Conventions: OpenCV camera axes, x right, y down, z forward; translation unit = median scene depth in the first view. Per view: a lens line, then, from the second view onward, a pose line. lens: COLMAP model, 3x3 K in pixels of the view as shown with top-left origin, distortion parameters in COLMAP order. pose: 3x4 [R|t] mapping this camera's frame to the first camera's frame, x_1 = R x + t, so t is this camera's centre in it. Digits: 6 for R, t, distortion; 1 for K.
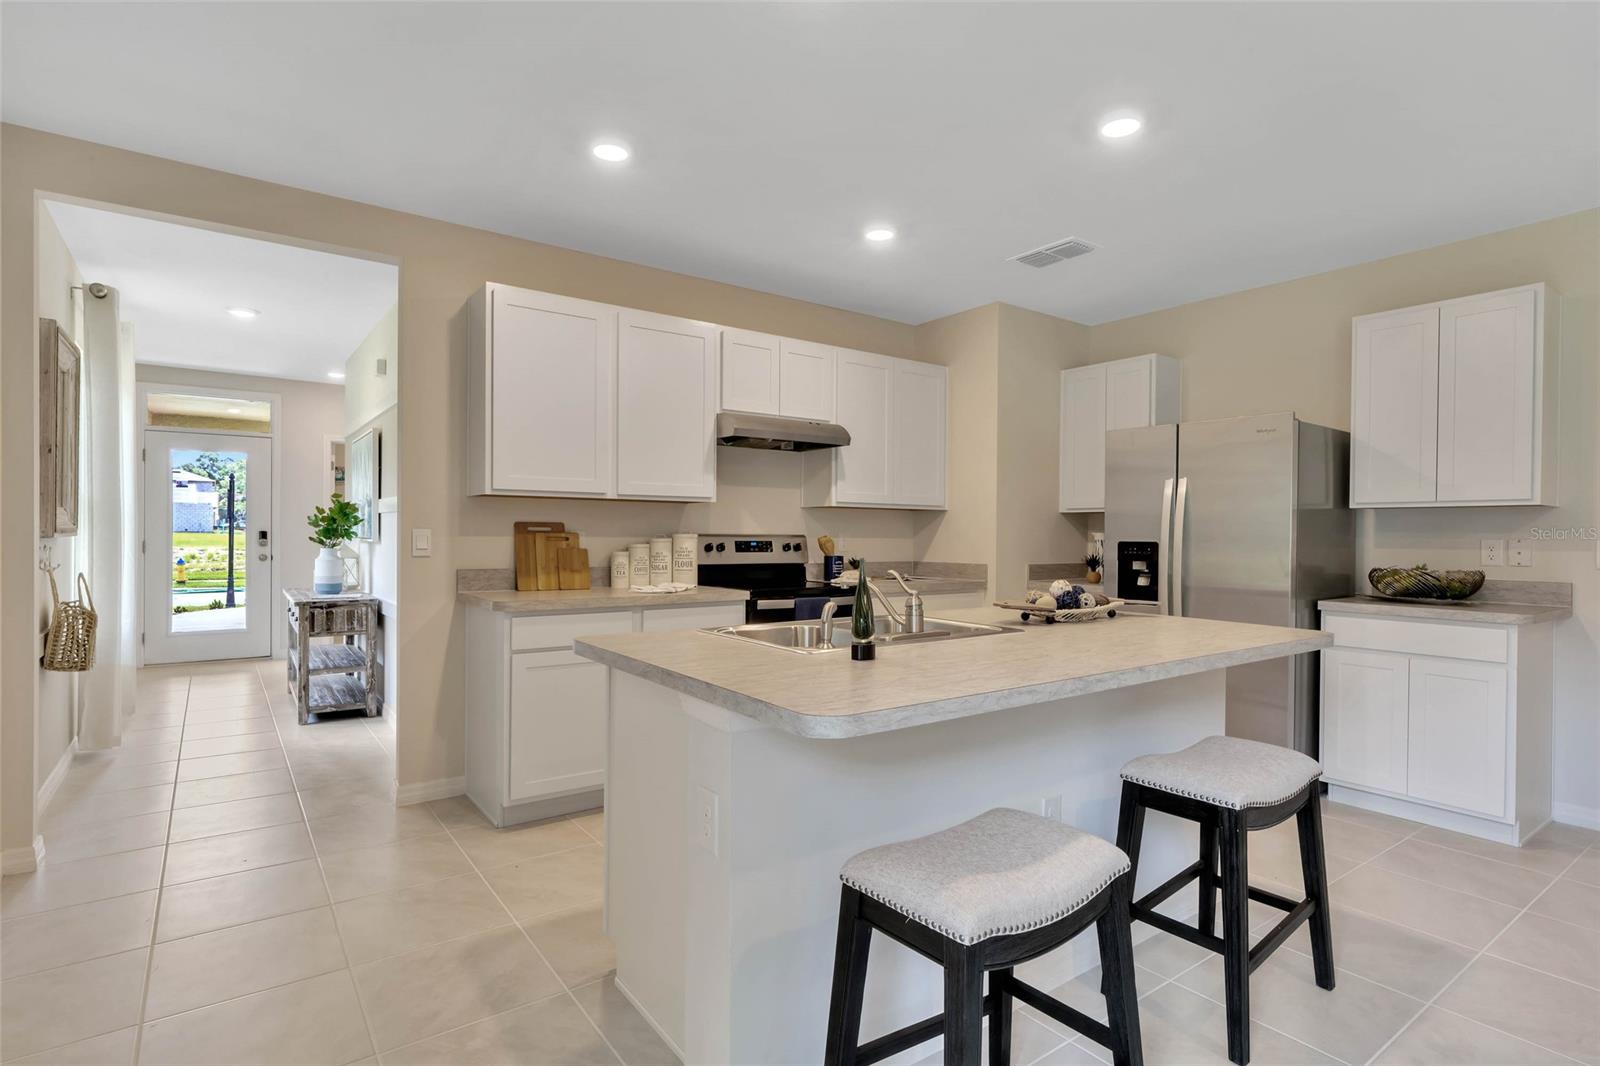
lens RADIAL K [[815.6, 0, 804.0], [0, 815.6, 536.3], [0, 0, 1]] dist [-0.006054, -0.001427]
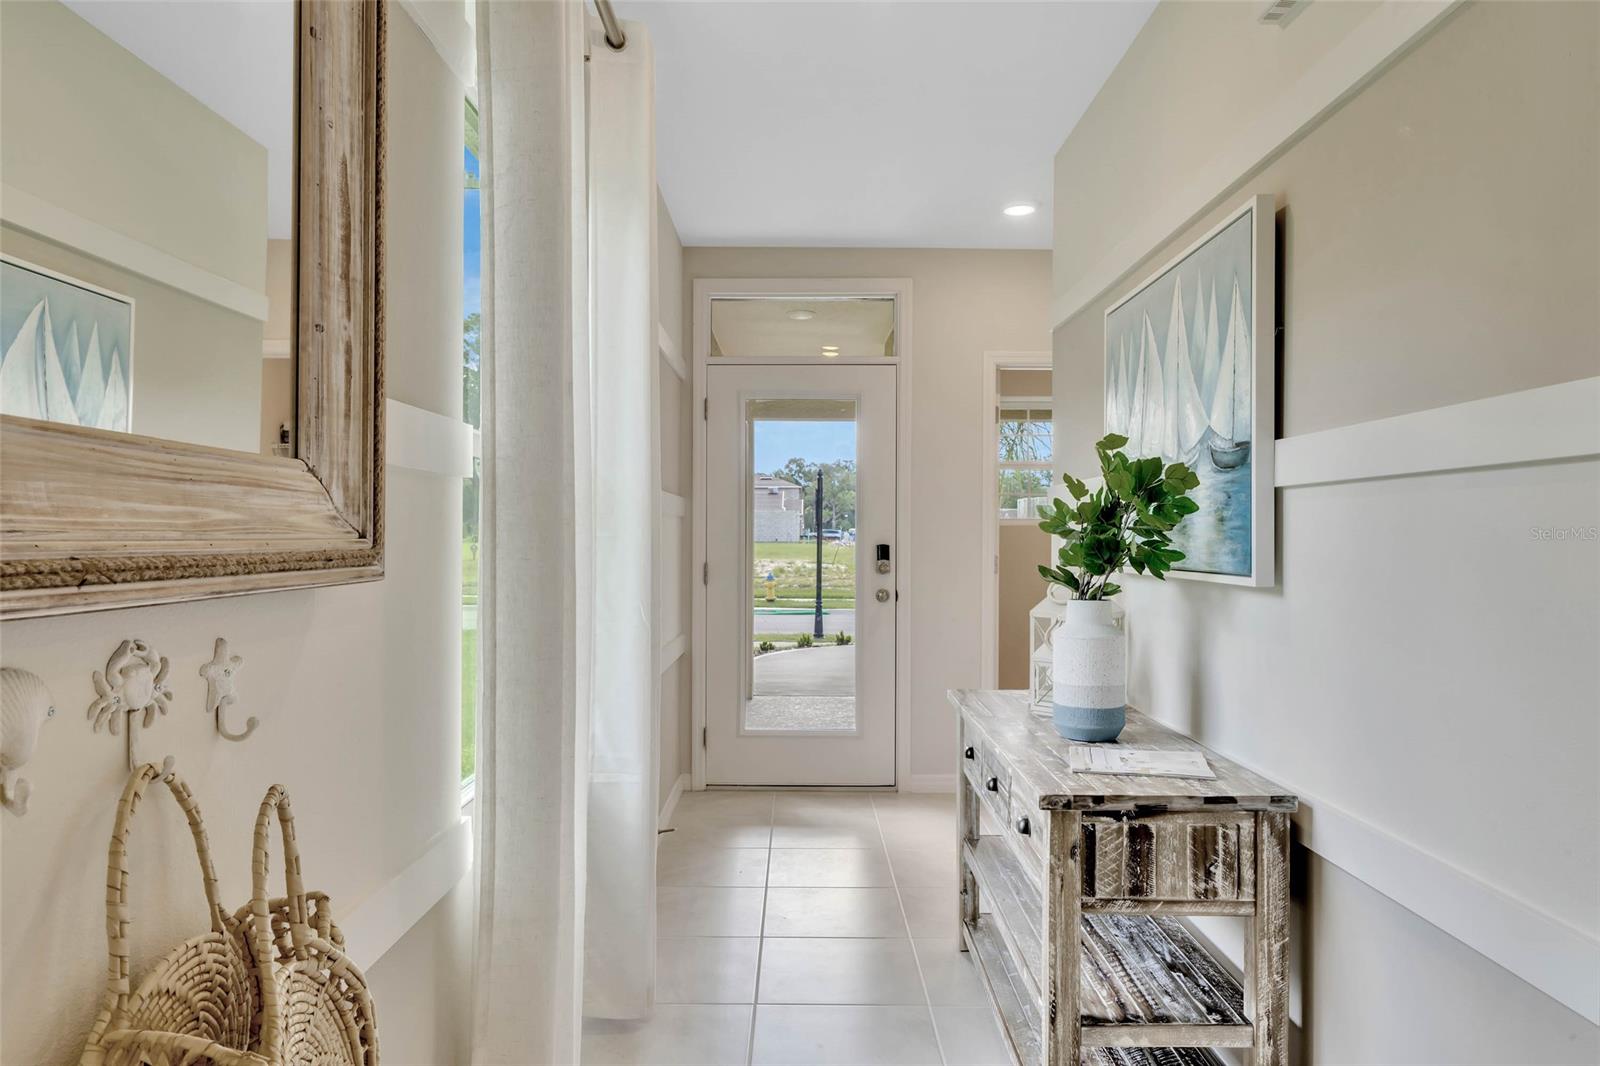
lens RADIAL K [[815.6, 0, 798.7], [0, 815.6, 535.0], [0, 0, 1]] dist [-0.006054, -0.001427]
pose [[0.808580, -0.007948, -0.588332, -0.486392], [0.002736, 0.999949, -0.009748, -0.009130], [0.588379, 0.006272, 0.808561, 0.661540]]
